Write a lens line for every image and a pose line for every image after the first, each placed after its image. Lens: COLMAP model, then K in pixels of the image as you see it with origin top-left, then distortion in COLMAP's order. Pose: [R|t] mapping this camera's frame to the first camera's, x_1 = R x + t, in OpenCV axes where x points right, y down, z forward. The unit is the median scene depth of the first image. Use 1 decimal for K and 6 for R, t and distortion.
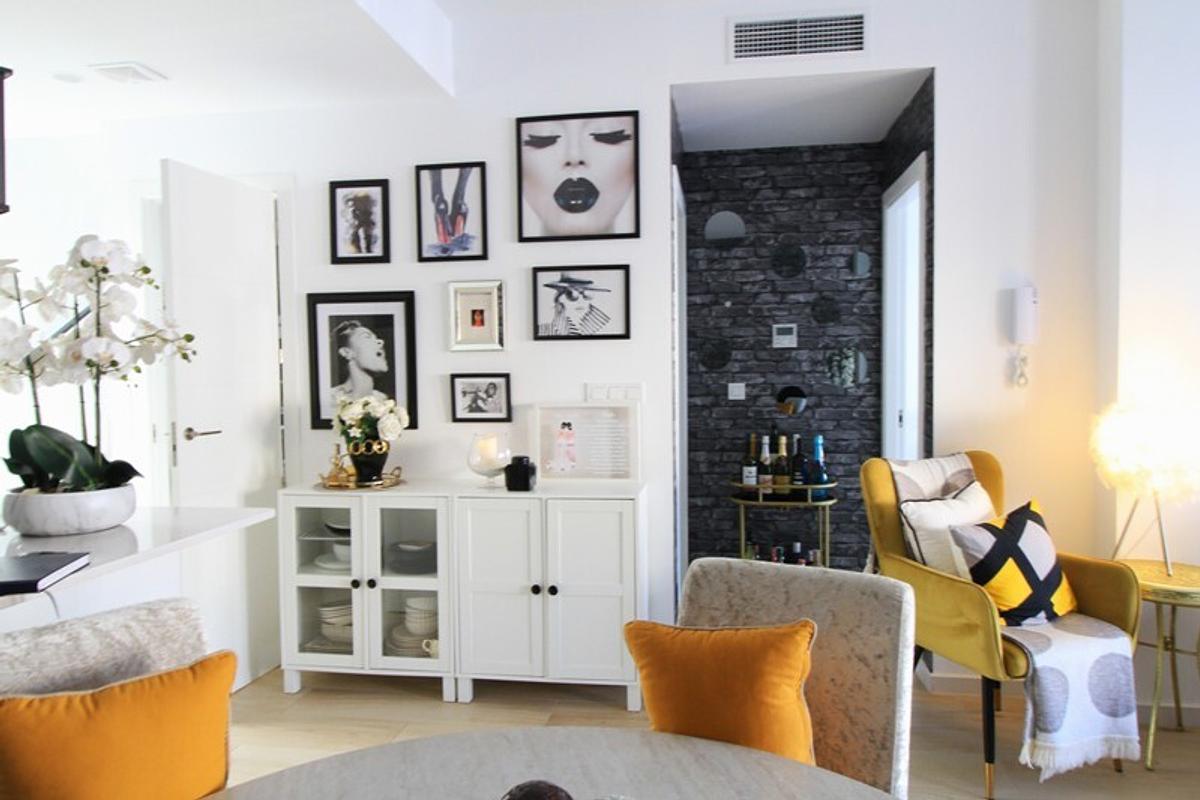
lens RADIAL K [[833.6, 0, 599.9], [0, 833.6, 401.6], [0, 0, 1]] dist [0.028987, 0.000437]
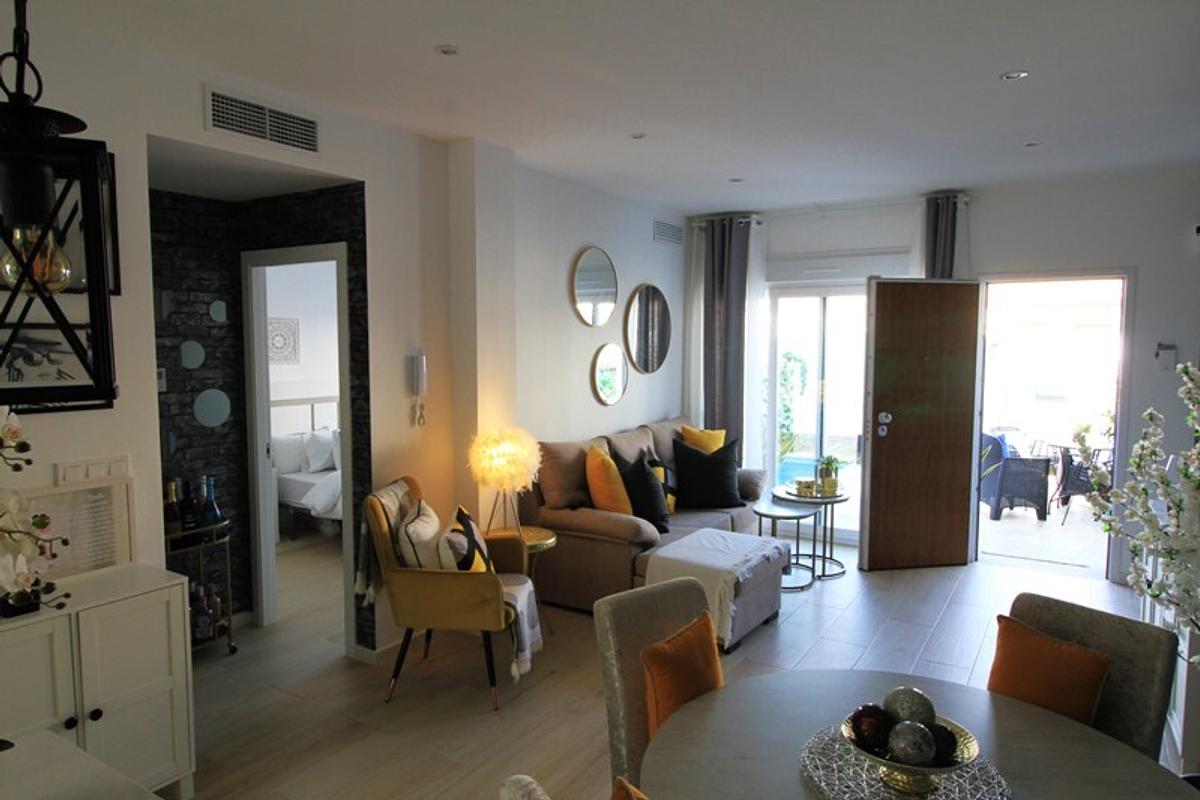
lens RADIAL K [[761.1, 0, 600.4], [0, 761.1, 401.4], [0, 0, 1]] dist [0.001837, -0.002883]
pose [[0.406030, -0.063964, 0.911619, -0.487736], [0.033783, 0.997916, 0.054972, -0.108064], [-0.913235, 0.008477, 0.407344, 0.192324]]
